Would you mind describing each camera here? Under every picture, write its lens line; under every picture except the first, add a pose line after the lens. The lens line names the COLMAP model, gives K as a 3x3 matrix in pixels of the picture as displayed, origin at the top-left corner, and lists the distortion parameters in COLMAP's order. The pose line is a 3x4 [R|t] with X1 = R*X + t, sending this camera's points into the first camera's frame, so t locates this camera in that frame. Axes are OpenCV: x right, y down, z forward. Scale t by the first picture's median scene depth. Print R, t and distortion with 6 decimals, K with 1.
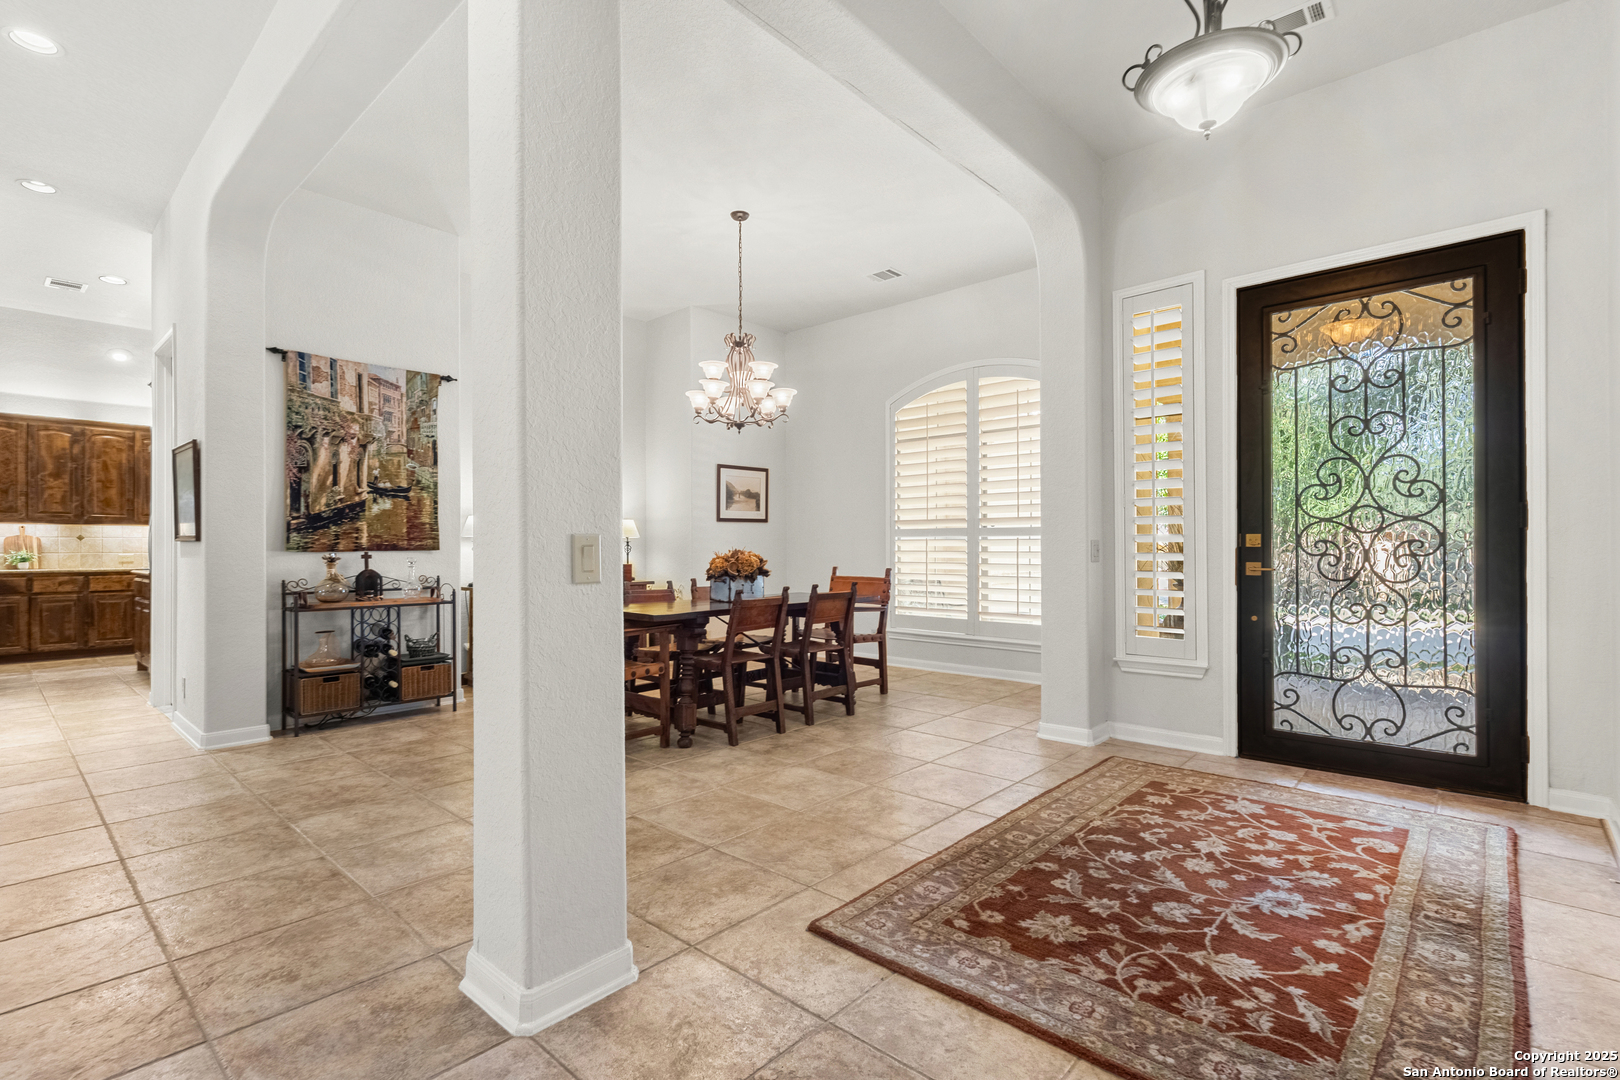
lens RADIAL K [[750.1, 0, 807.8], [0, 750.1, 544.9], [0, 0, 1]] dist [0.016057, -0.006089]
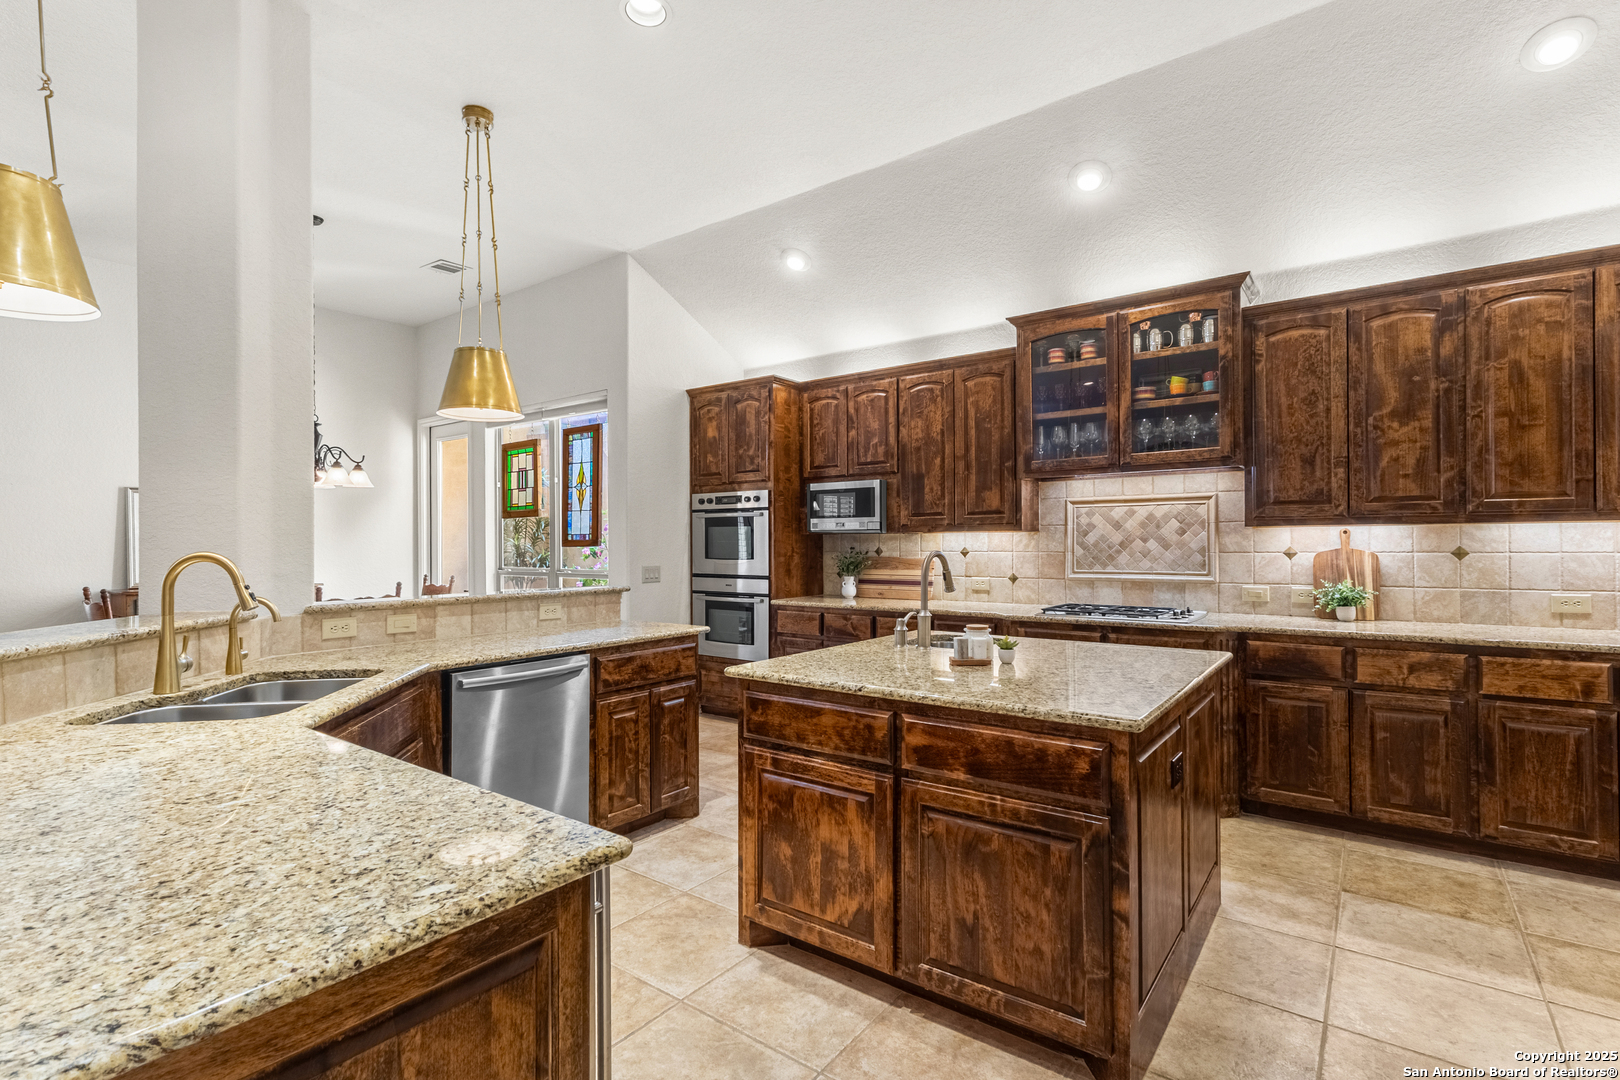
lens RADIAL K [[750.1, 0, 807.8], [0, 750.1, 544.9], [0, 0, 1]] dist [0.016057, -0.006089]
pose [[0.086912, 0.000549, -0.996216, -0.588417], [0.010006, 0.999949, 0.001424, -0.019910], [0.996166, -0.010092, 0.086902, 0.619022]]
